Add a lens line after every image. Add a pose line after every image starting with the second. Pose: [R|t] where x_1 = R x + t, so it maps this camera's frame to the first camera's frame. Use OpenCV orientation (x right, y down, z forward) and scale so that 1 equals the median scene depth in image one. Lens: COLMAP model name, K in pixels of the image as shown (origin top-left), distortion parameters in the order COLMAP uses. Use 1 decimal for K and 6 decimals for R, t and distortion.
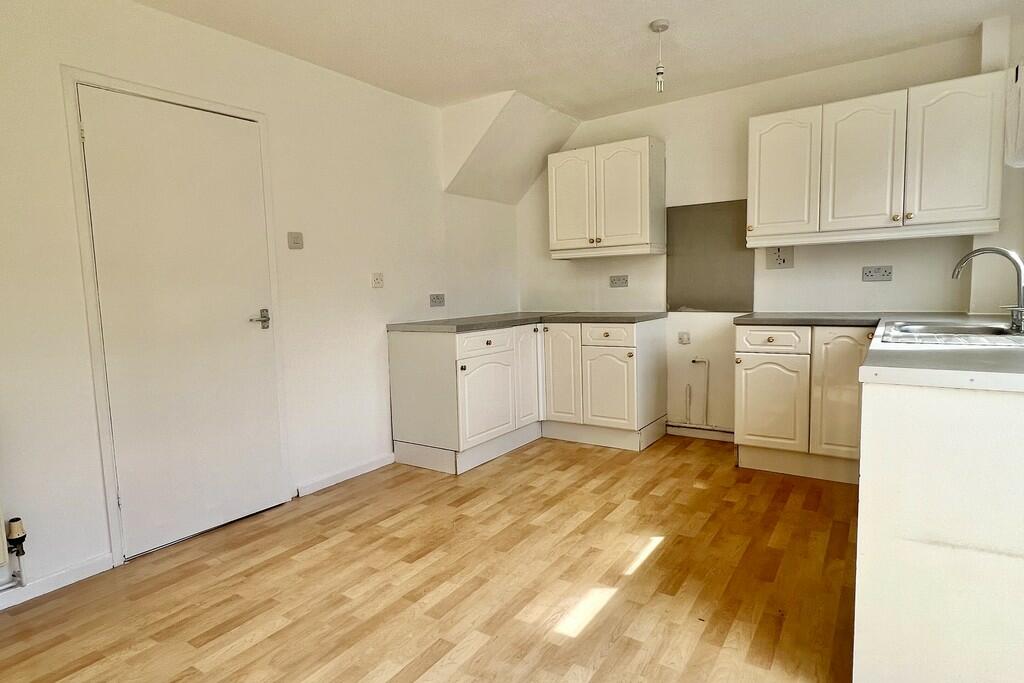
lens RADIAL K [[564.0, 0, 511.9], [0, 564.0, 340.3], [0, 0, 1]] dist [-0.007164, 0.000107]
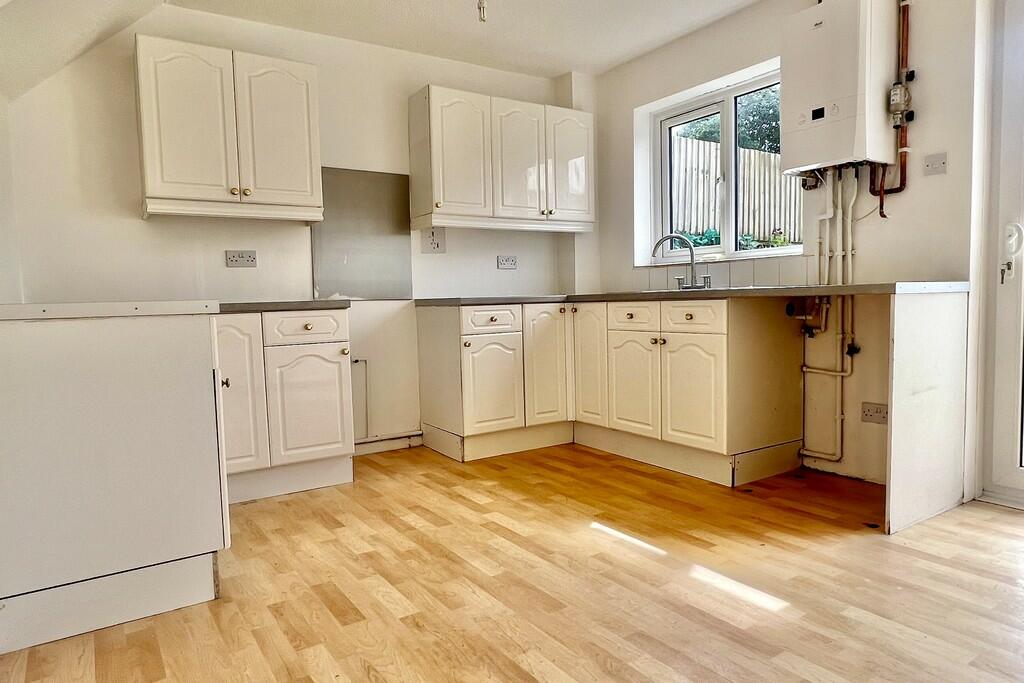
lens RADIAL K [[630.9, 0, 510.9], [0, 630.9, 343.8], [0, 0, 1]] dist [0.002997, 0.000201]
pose [[0.381498, -0.044828, 0.923282, -0.553132], [0.104500, 0.994512, 0.005108, 0.040068], [-0.918444, 0.094535, 0.384088, 0.567026]]
